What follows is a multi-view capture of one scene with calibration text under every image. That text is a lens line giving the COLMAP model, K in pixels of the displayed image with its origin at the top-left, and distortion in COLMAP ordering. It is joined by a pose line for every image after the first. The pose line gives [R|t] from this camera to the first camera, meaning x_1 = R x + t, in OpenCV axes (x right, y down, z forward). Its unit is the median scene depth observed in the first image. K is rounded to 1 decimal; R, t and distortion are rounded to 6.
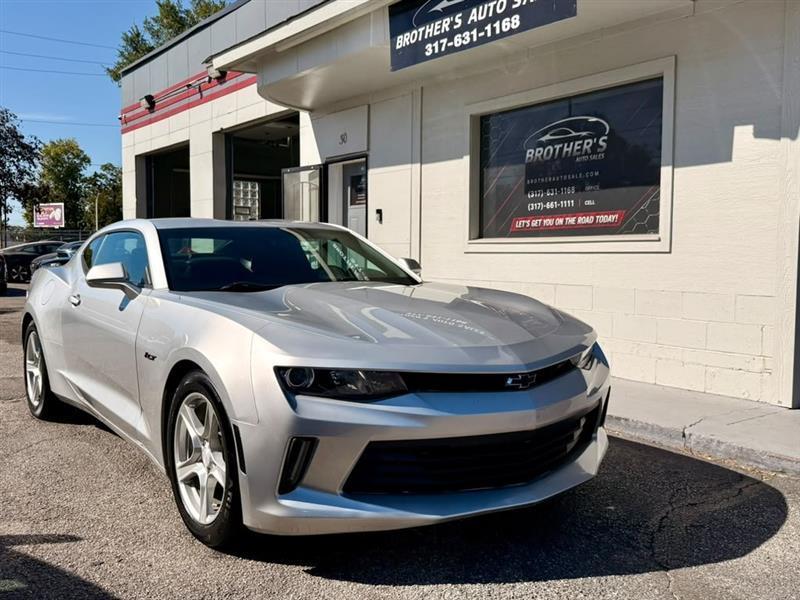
lens RADIAL K [[786.6, 0, 396.5], [0, 786.6, 298.9], [0, 0, 1]] dist [0.168549, -0.384745]
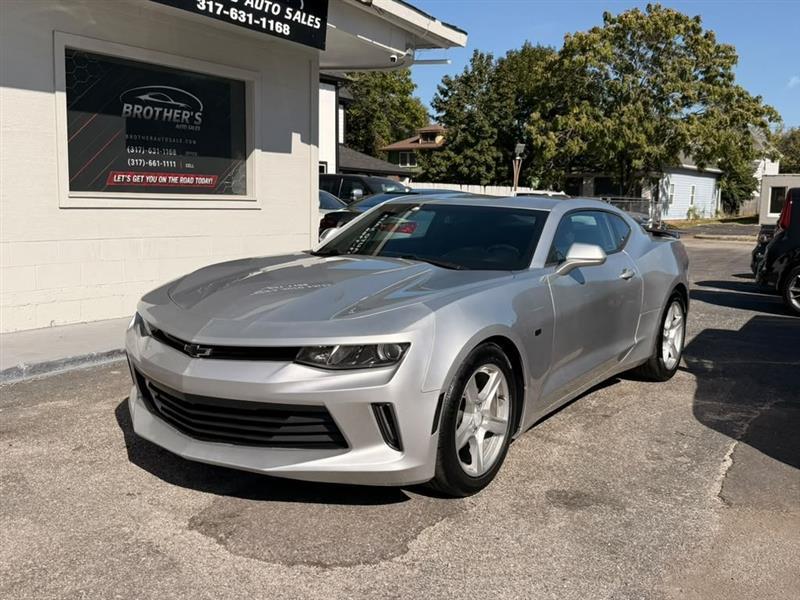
lens RADIAL K [[786.7, 0, 398.9], [0, 786.7, 295.4], [0, 0, 1]] dist [0.166780, -0.380741]
pose [[-0.355533, -0.132891, 0.925168, -0.917629], [0.022367, 0.988347, 0.150562, -0.093848], [-0.934396, 0.074223, -0.348418, 1.048916]]
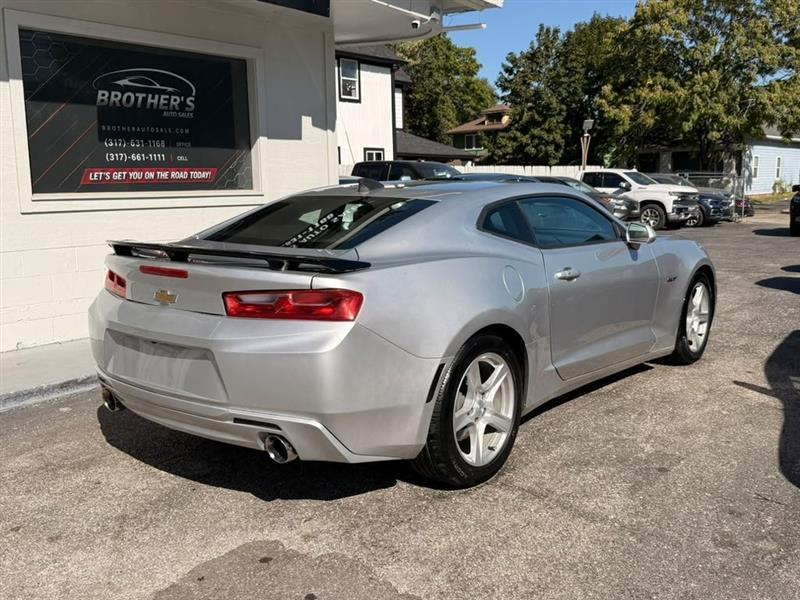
lens RADIAL K [[786.8, 0, 400.2], [0, 786.8, 299.2], [0, 0, 1]] dist [0.165397, -0.379165]
pose [[-0.273272, -0.146308, 0.950745, -0.791934], [0.062069, 0.983624, 0.169208, -0.091086], [-0.959932, 0.105251, -0.259716, 0.937753]]
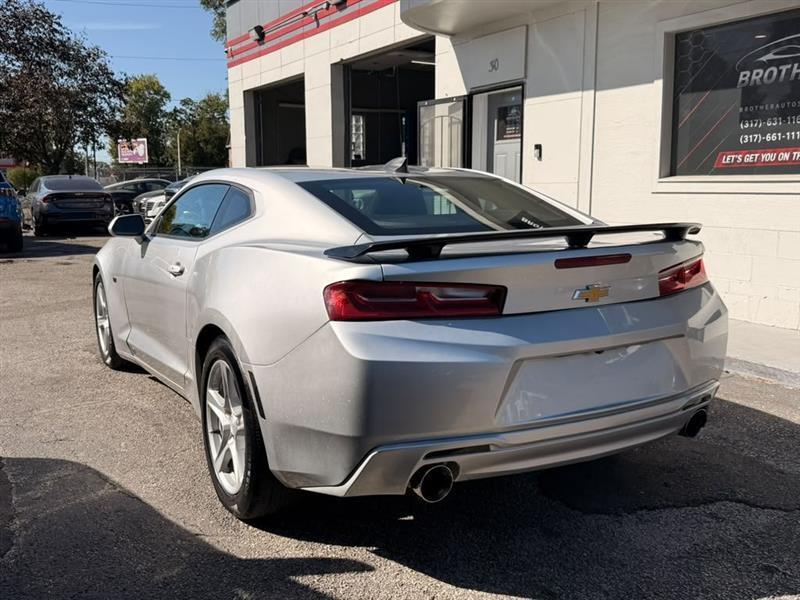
lens RADIAL K [[786.6, 0, 396.5], [0, 786.6, 298.9], [0, 0, 1]] dist [0.168549, -0.384745]
pose [[0.995369, 0.001241, -0.096117, -0.121436], [0.006913, 0.996404, 0.084447, -0.019614], [0.095876, -0.084720, 0.991781, 0.089151]]
